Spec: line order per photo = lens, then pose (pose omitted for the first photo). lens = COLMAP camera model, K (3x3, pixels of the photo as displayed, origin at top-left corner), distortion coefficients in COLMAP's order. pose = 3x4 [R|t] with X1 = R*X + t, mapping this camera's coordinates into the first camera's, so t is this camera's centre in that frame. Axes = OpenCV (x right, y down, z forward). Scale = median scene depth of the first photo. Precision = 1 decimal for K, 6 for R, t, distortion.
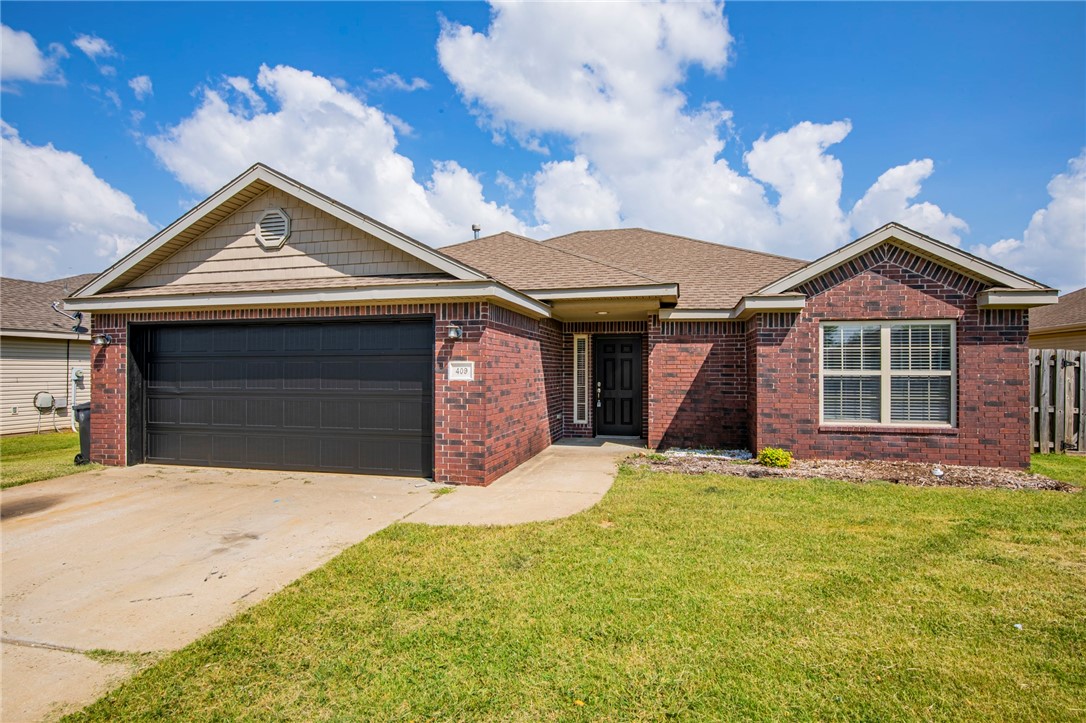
lens RADIAL K [[574.2, 0, 542.7], [0, 574.2, 370.3], [0, 0, 1]] dist [-0.021104, -0.004316]
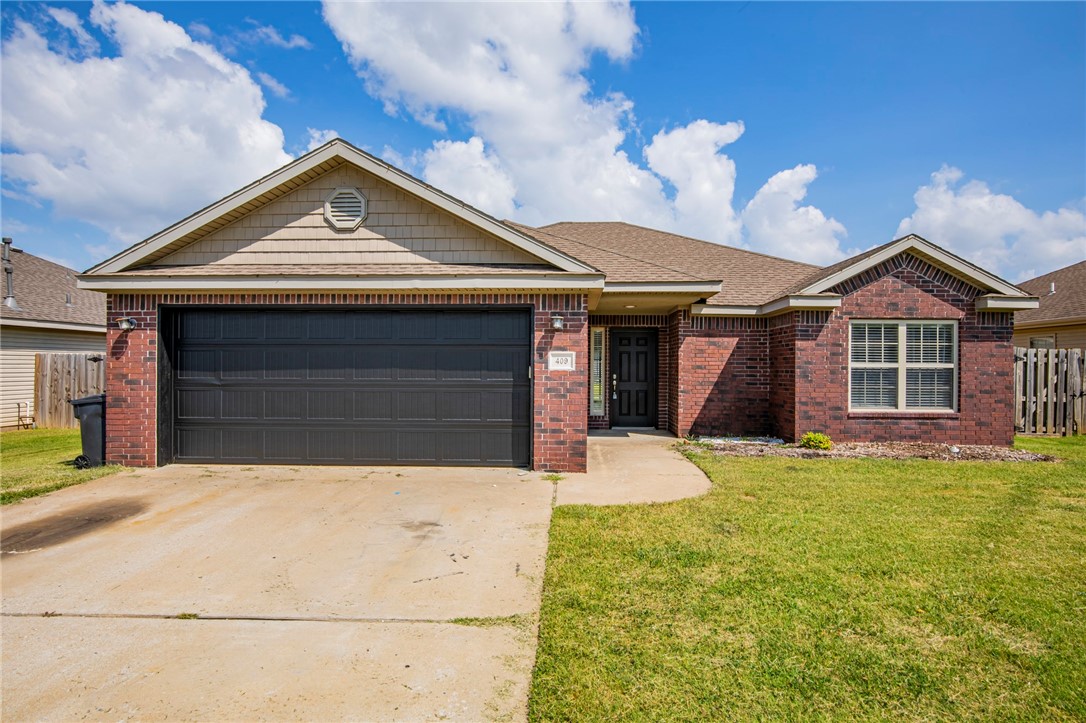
lens RADIAL K [[619.2, 0, 542.9], [0, 619.2, 362.5], [0, 0, 1]] dist [-0.020133, 0.000129]
pose [[0.979068, 0.005829, 0.203450, -0.288835], [-0.004509, 0.999966, -0.006947, 0.008638], [-0.203483, 0.005884, 0.979061, -0.051710]]
